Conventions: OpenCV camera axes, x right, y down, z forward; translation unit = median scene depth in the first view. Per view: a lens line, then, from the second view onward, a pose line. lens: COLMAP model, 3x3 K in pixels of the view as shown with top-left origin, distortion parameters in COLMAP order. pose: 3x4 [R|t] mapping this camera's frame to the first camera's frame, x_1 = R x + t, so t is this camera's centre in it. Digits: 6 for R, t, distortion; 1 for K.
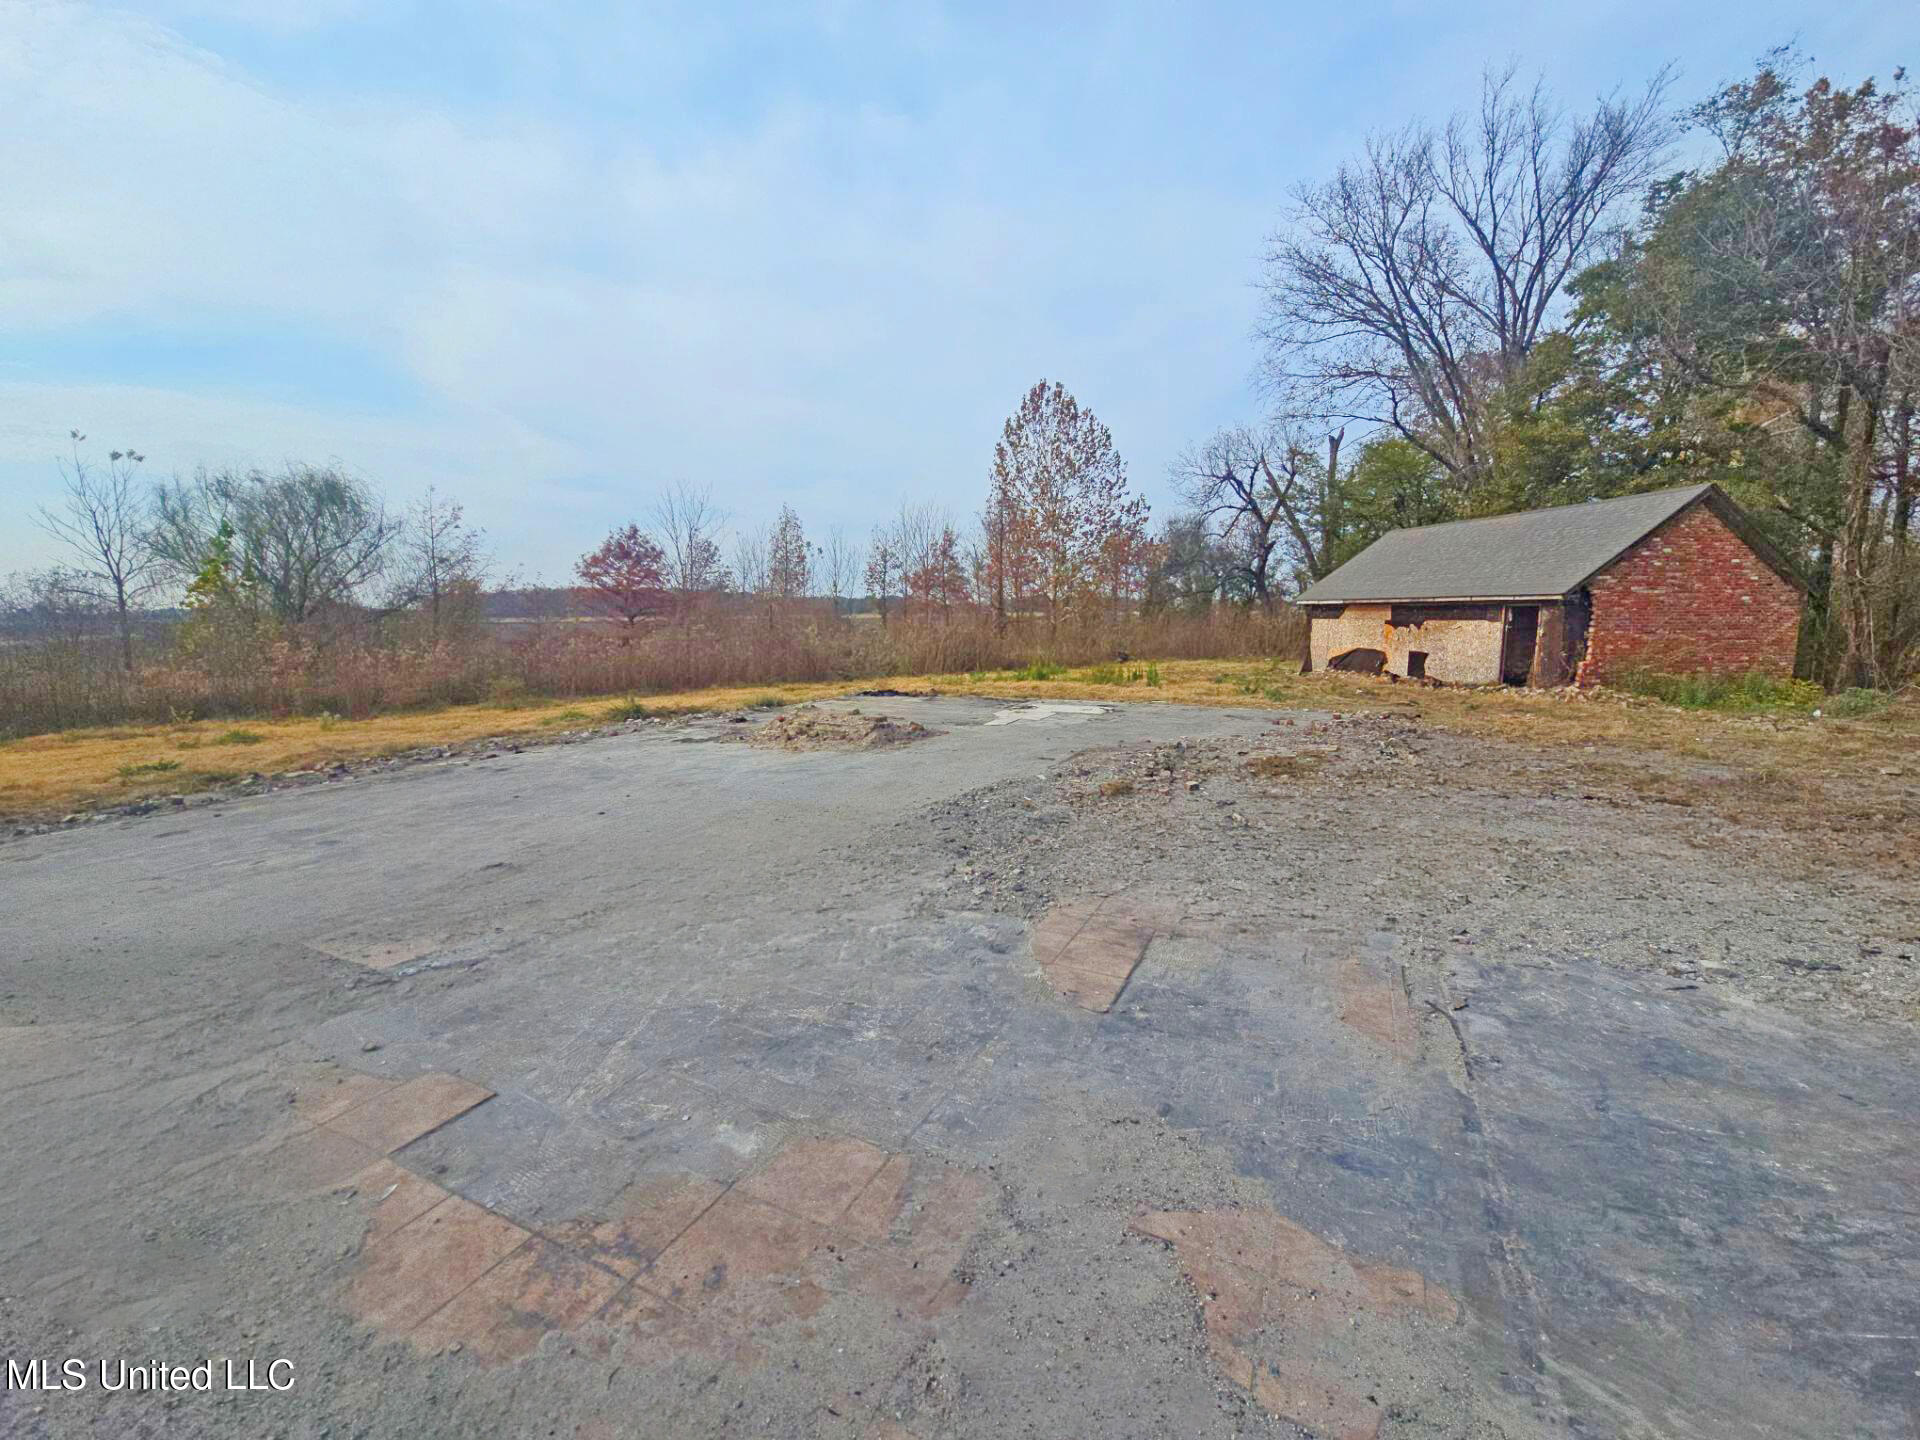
lens RADIAL K [[783.9, 0, 954.1], [0, 783.9, 698.4], [0, 0, 1]] dist [0.011381, -0.010319]
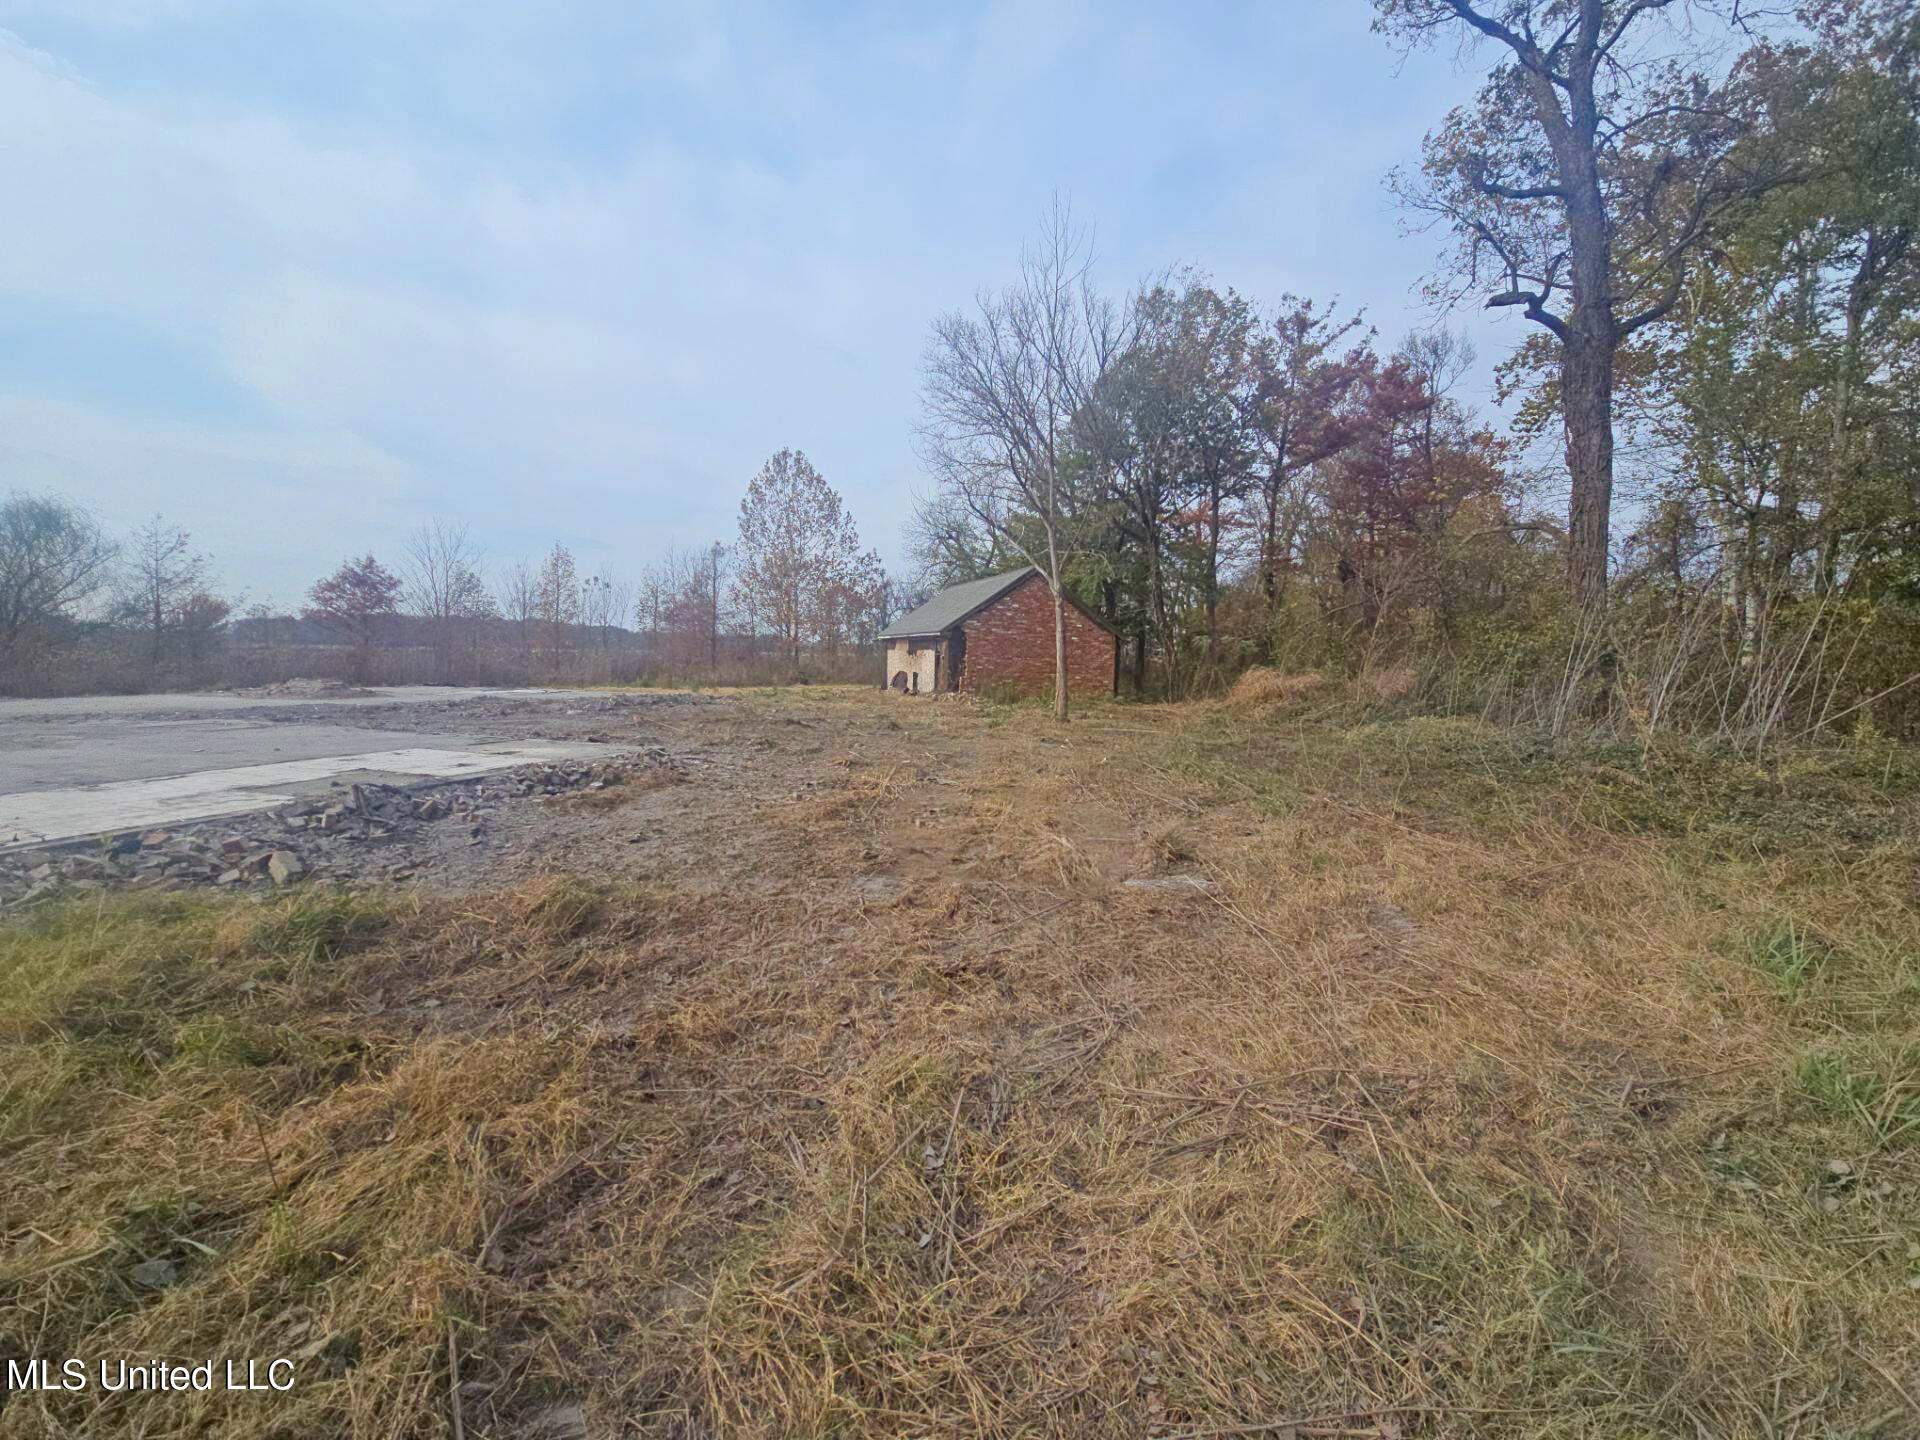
lens RADIAL K [[779.2, 0, 957.9], [0, 779.2, 709.5], [0, 0, 1]] dist [0.001109, -0.002088]
pose [[0.988578, 0.014575, 0.150005, 0.200258], [-0.008682, 0.999167, -0.039863, 0.027336], [-0.150462, 0.038105, 0.987881, -0.169604]]
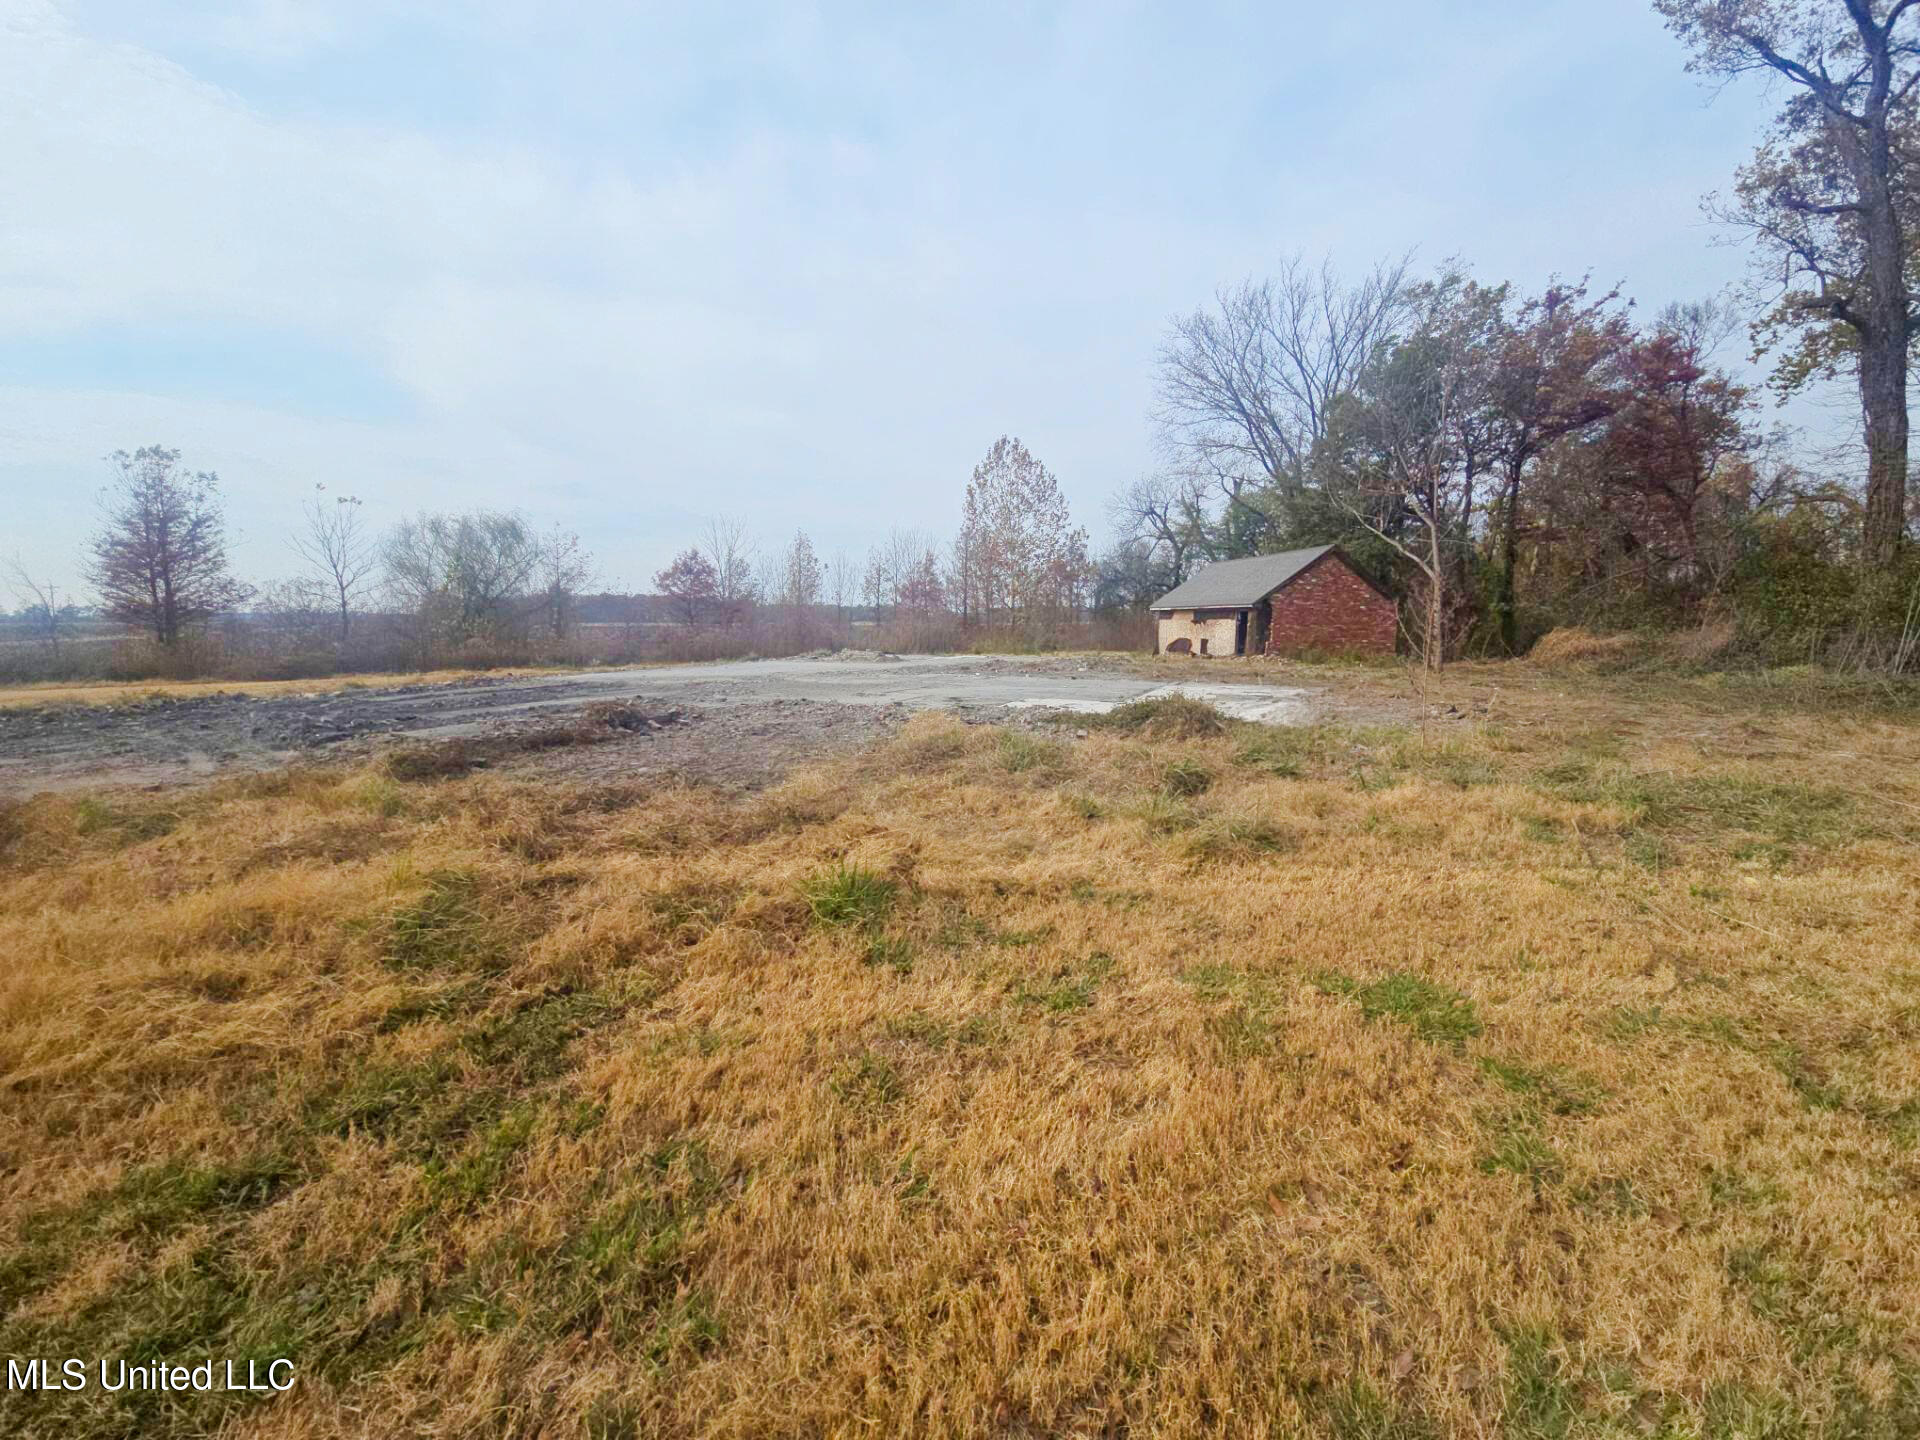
lens RADIAL K [[782.9, 0, 957.2], [0, 782.9, 709.4], [0, 0, 1]] dist [0.001208, -0.000177]
pose [[0.999884, 0.006248, 0.013870, 0.022080], [-0.006266, 0.999980, 0.001251, 0.039406], [-0.013862, -0.001338, 0.999903, -0.277575]]
